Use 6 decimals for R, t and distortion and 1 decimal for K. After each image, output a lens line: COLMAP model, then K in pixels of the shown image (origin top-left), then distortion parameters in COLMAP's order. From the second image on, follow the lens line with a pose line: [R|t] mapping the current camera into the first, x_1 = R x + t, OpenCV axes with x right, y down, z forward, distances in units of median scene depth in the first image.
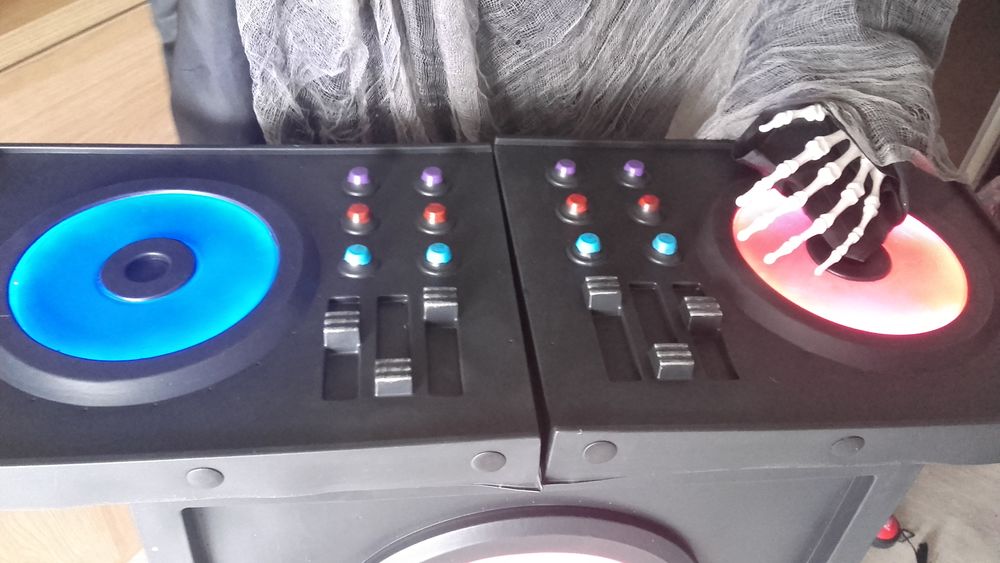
lens RADIAL K [[907.2, 0, 500.0], [0, 907.2, 281.5], [0, 0, 1]] dist [-0.001066, -0.004197]
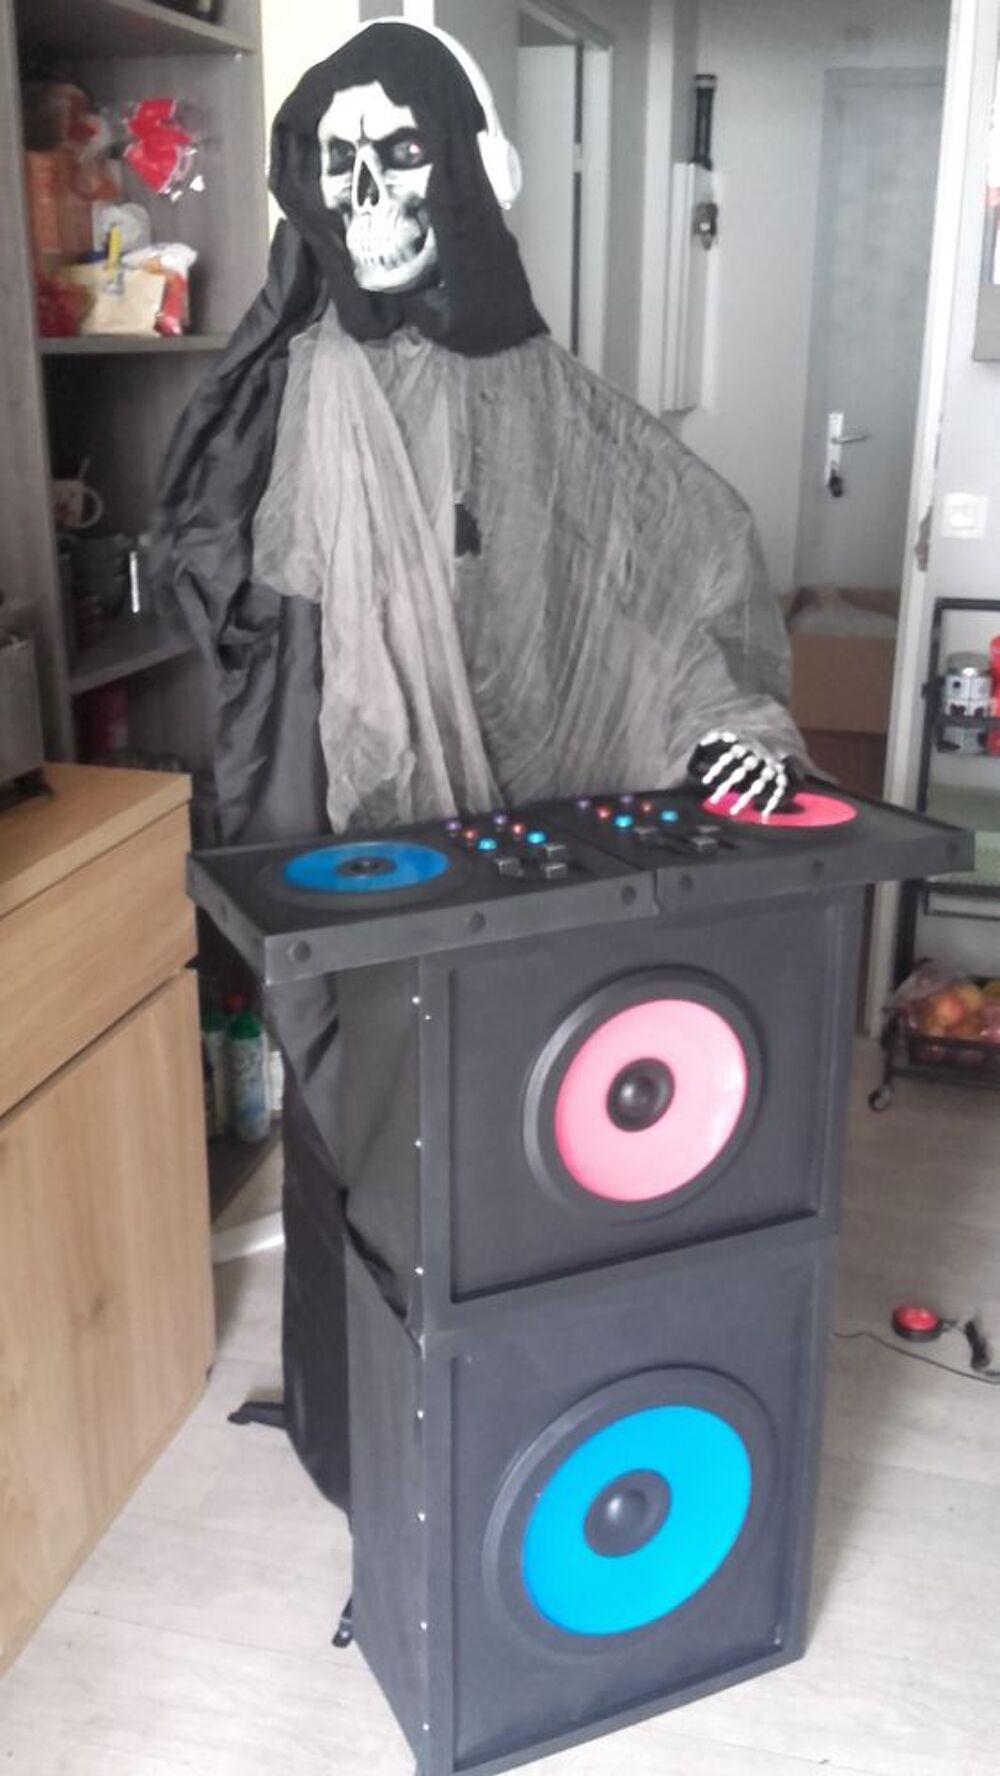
lens RADIAL K [[1598.2, 0, 500.0], [0, 1598.2, 888.0], [0, 0, 1]] dist [0.003048, -0.007874]
pose [[0.950545, -0.170399, 0.259670, -0.786954], [0.259156, 0.895941, -0.360734, 0.937140], [-0.171180, 0.410188, 0.895792, -1.289666]]
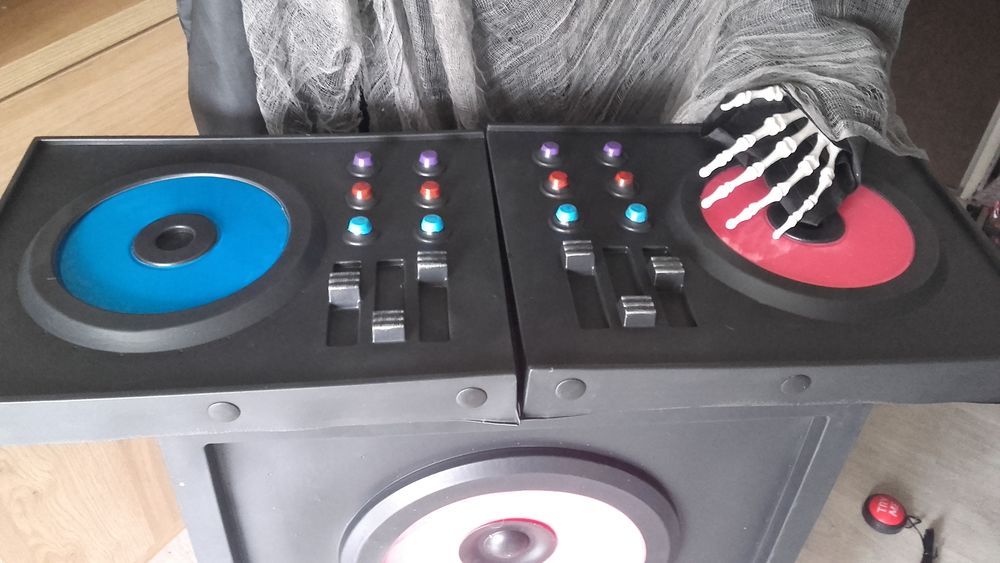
lens RADIAL K [[899.9, 0, 500.0], [0, 899.9, 281.5], [0, 0, 1]] dist [0.003048, -0.007874]
pose [[0.999414, -0.012784, -0.031748, 0.046862], [0.012213, 0.999761, -0.018115, 0.057538], [0.031972, 0.017717, 0.999332, -0.097637]]
